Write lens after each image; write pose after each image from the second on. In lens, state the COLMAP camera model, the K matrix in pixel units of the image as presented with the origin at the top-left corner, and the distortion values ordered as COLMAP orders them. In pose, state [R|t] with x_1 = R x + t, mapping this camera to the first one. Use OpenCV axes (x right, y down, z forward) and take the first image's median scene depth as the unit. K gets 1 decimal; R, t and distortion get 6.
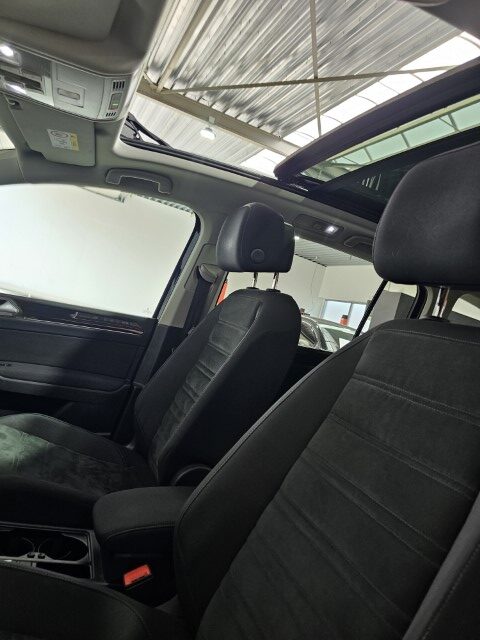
lens RADIAL K [[425.9, 0, 240.9], [0, 425.9, 330.6], [0, 0, 1]] dist [0.054013, -0.052798]
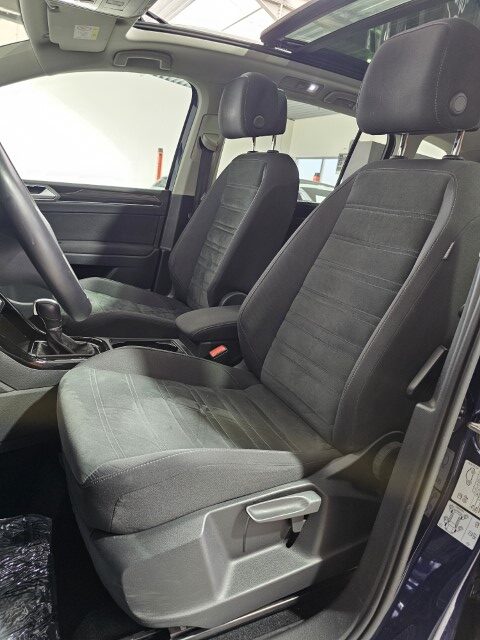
lens RADIAL K [[425.9, 0, 240.9], [0, 425.9, 330.6], [0, 0, 1]] dist [0.054013, -0.052798]
pose [[0.990597, -0.131535, 0.037642, -0.117567], [0.115219, 0.950398, 0.288909, 0.024919], [-0.073776, -0.281855, 0.956616, -0.290456]]
